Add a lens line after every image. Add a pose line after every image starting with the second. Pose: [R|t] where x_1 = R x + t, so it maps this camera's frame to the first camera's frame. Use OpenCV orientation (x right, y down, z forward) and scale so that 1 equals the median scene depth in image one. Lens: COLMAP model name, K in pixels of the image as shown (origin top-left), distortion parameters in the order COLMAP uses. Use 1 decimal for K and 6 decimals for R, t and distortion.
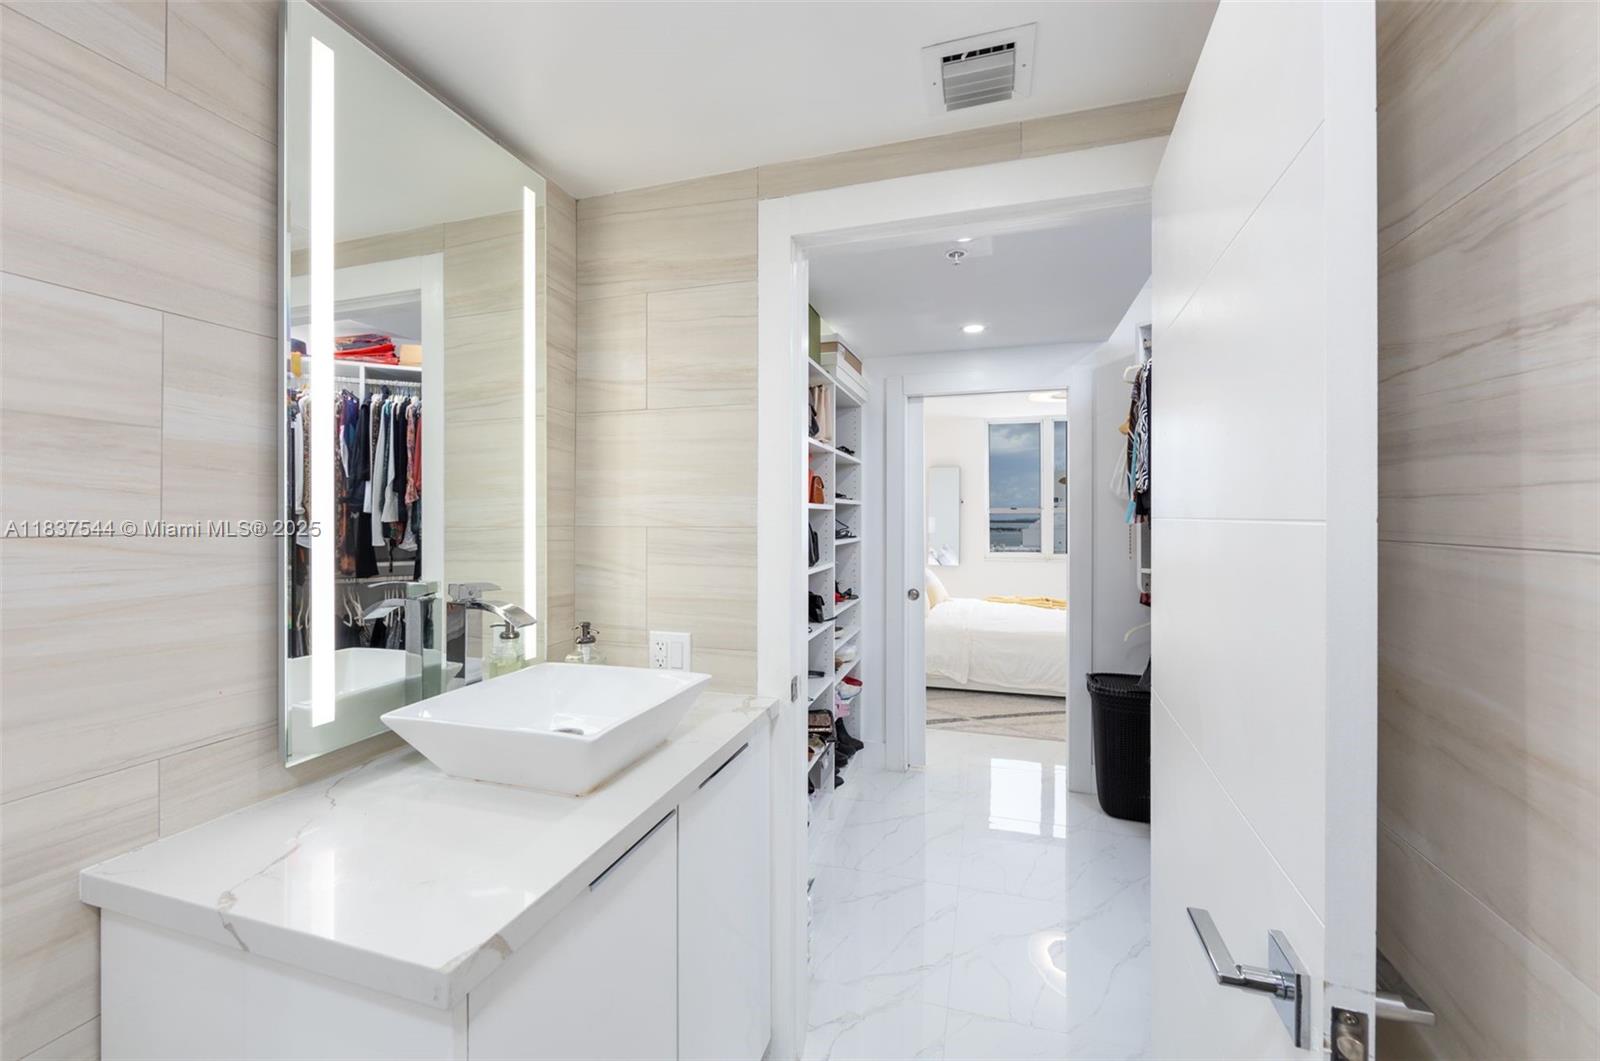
lens RADIAL K [[629.2, 0, 801.9], [0, 629.2, 521.5], [0, 0, 1]] dist [0.000627, 0.000054]
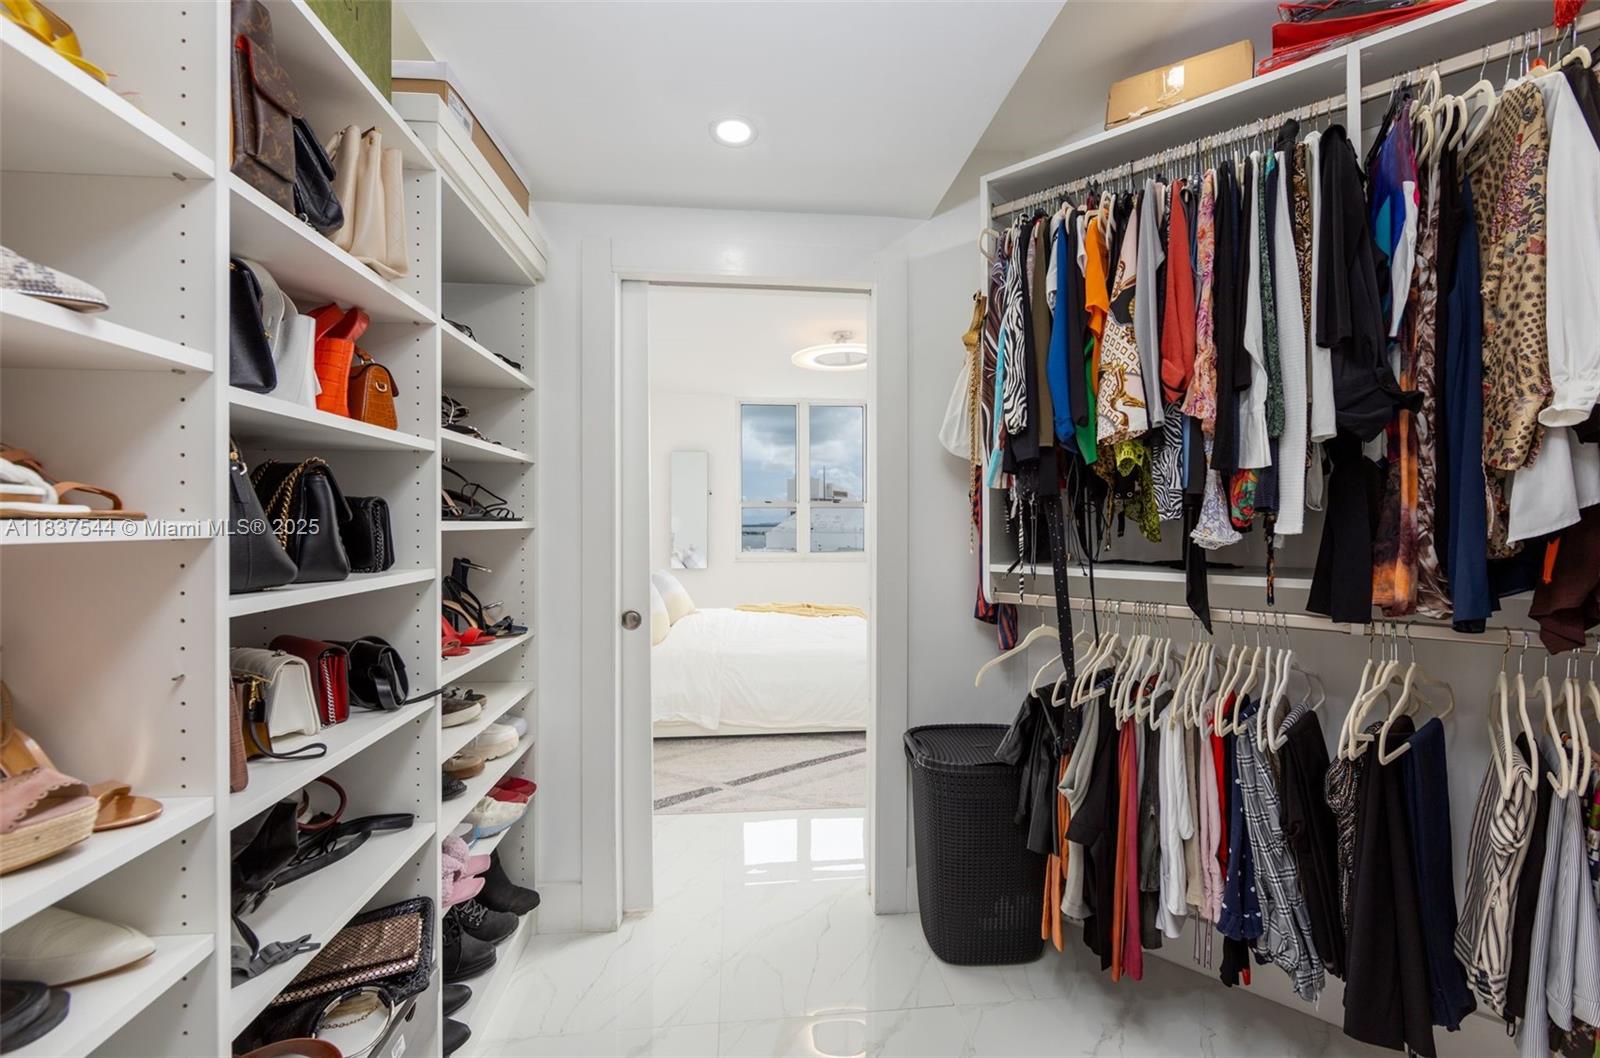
lens RADIAL K [[629.2, 0, 801.9], [0, 629.2, 520.0], [0, 0, 1]] dist [0.000627, 0.000054]
pose [[0.923126, 0.001618, 0.384493, 0.097457], [0.001941, 0.999959, -0.008870, 0.028868], [-0.384492, 0.008934, 0.923085, 0.394262]]
